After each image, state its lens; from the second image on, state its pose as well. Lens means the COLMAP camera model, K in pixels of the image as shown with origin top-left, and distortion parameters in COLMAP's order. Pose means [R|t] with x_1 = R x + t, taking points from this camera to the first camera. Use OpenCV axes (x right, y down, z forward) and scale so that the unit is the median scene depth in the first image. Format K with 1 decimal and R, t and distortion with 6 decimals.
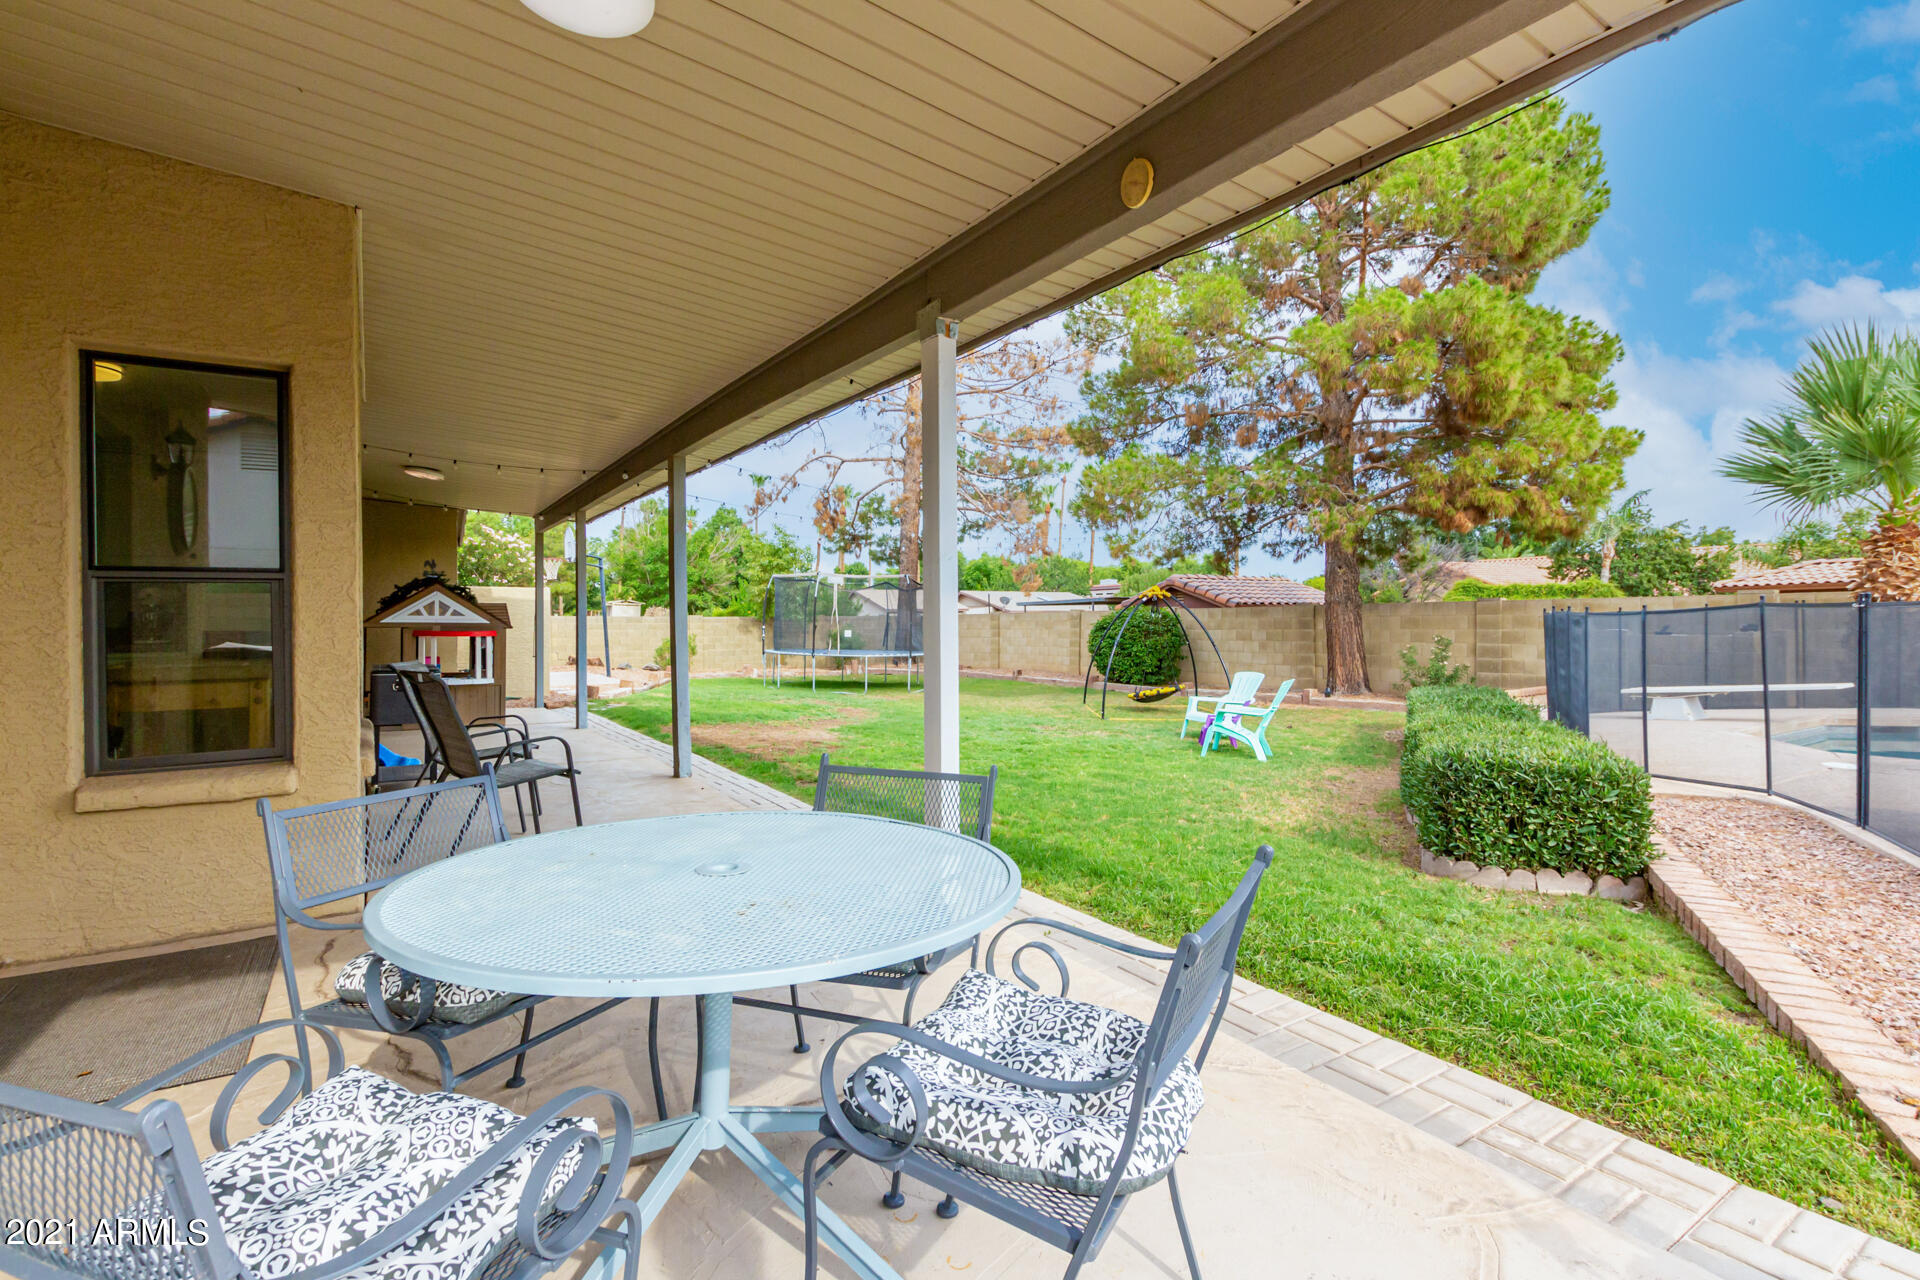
lens RADIAL K [[890.5, 0, 953.5], [0, 890.5, 621.1], [0, 0, 1]] dist [0.002057, 0.000043]
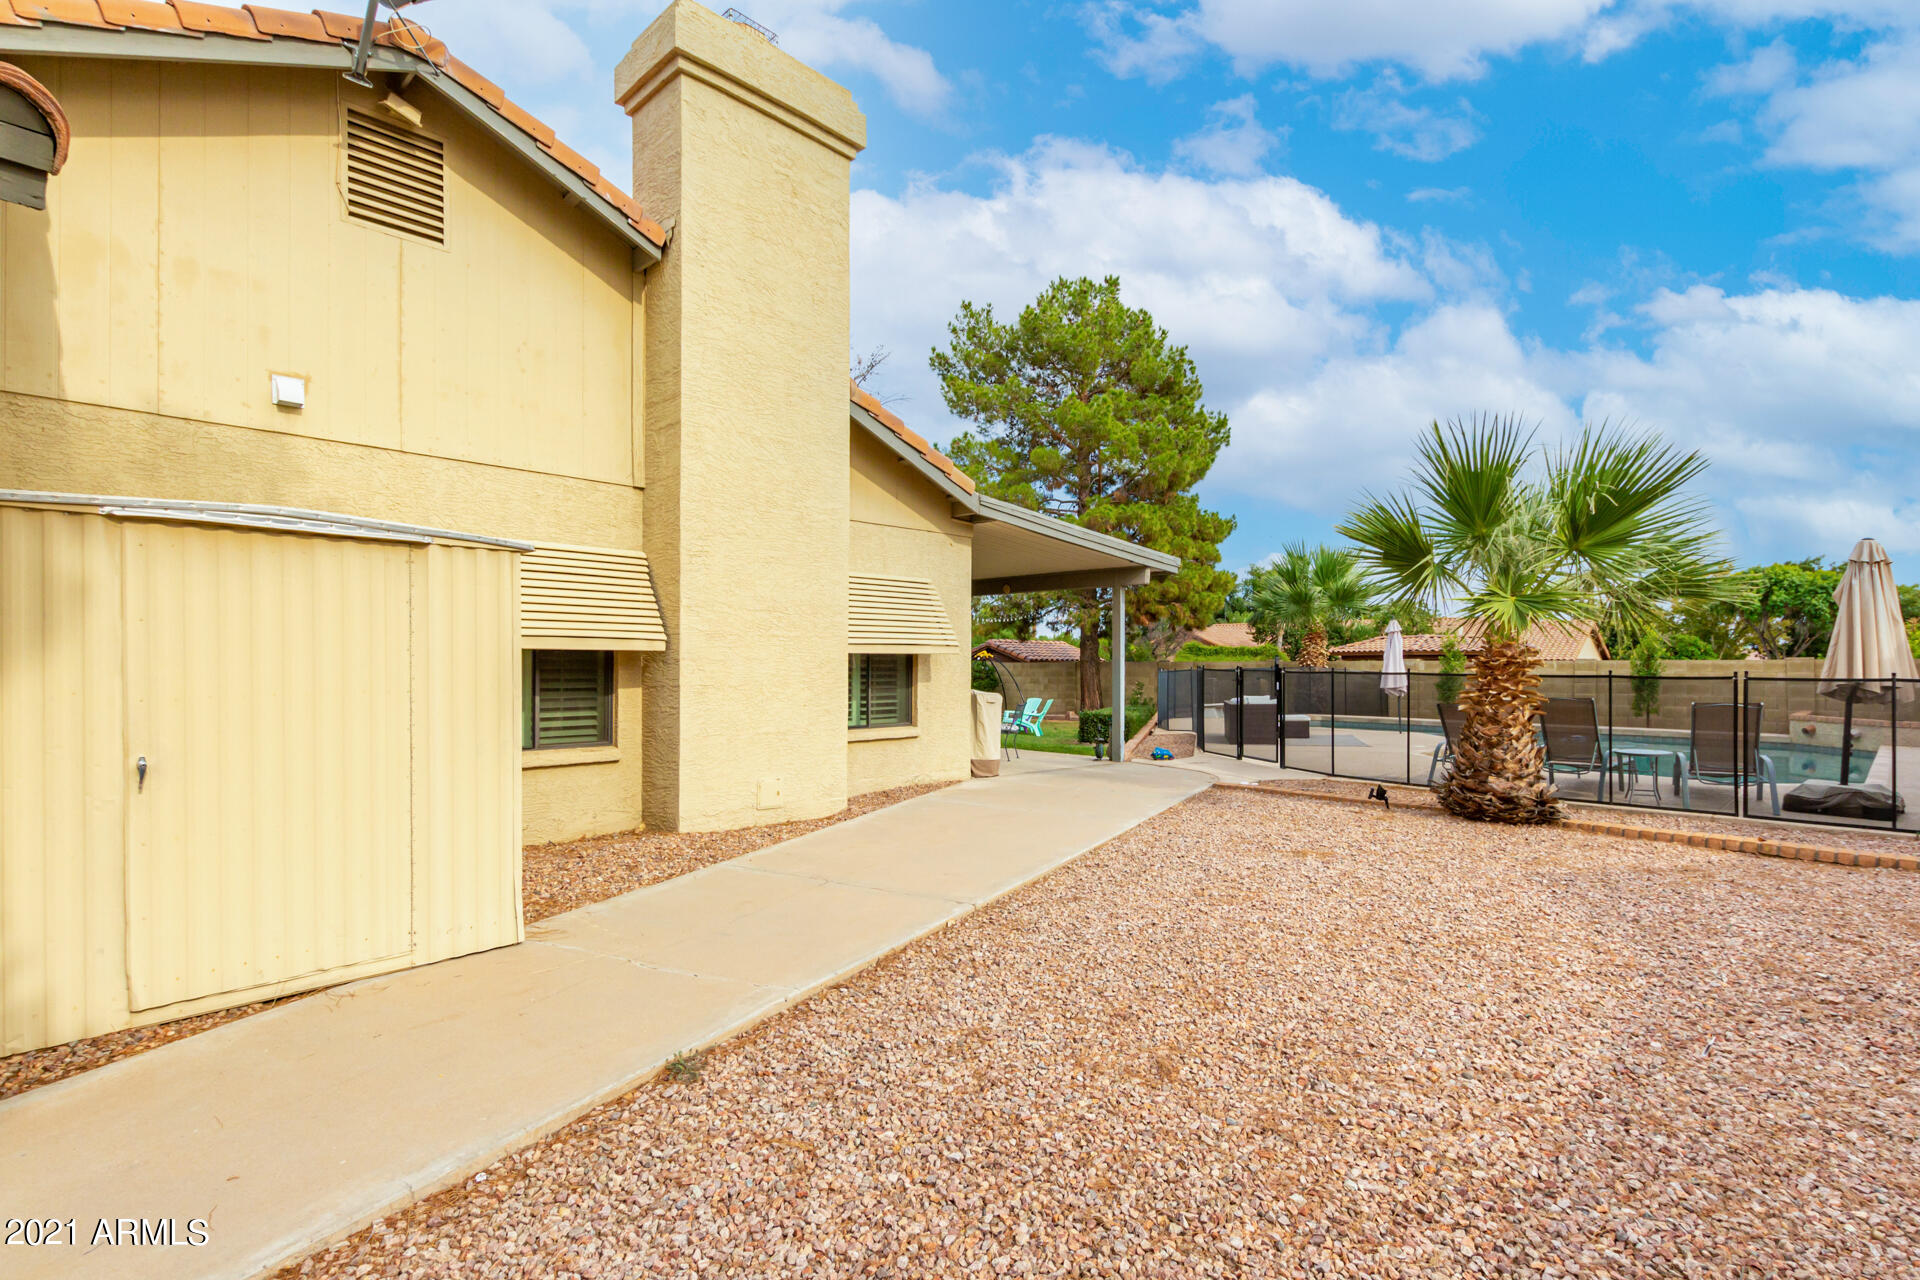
lens RADIAL K [[889.6, 0, 960.0], [0, 889.6, 640.0], [0, 0, 1]] dist [0.003378, -0.000282]
pose [[0.974903, 0.020747, 0.221660, -0.184247], [-0.014200, 0.999416, -0.031088, -0.004886], [-0.222175, 0.027160, 0.974628, -0.609927]]
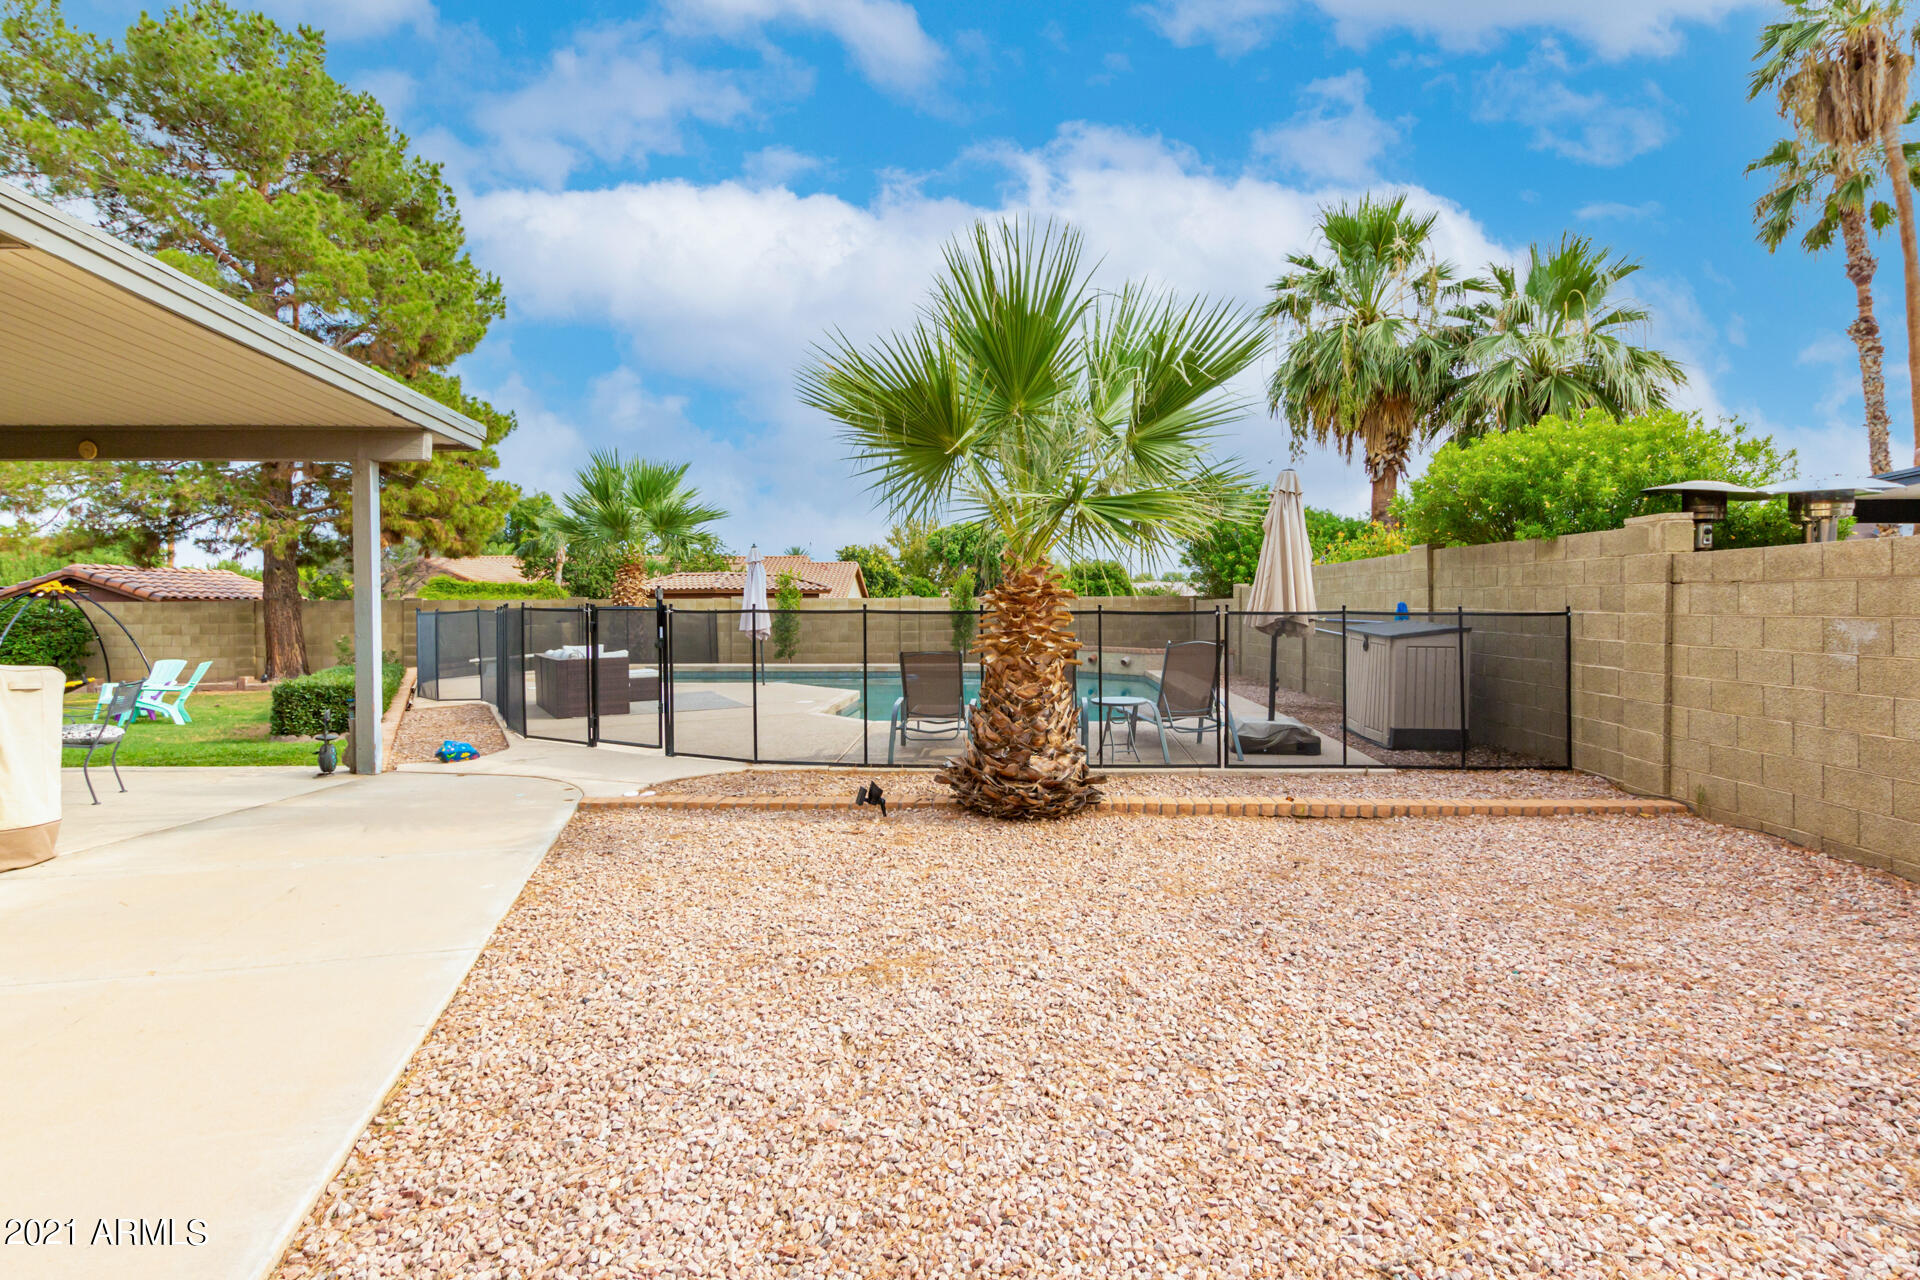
lens RADIAL K [[932.3, 0, 996.8], [0, 932.3, 623.1], [0, 0, 1]] dist [0.023809, -0.009923]
pose [[0.519322, -0.005626, 0.854560, -0.117215], [-0.003230, 0.999958, 0.008547, -0.003881], [-0.854573, -0.007199, 0.519282, -0.406496]]
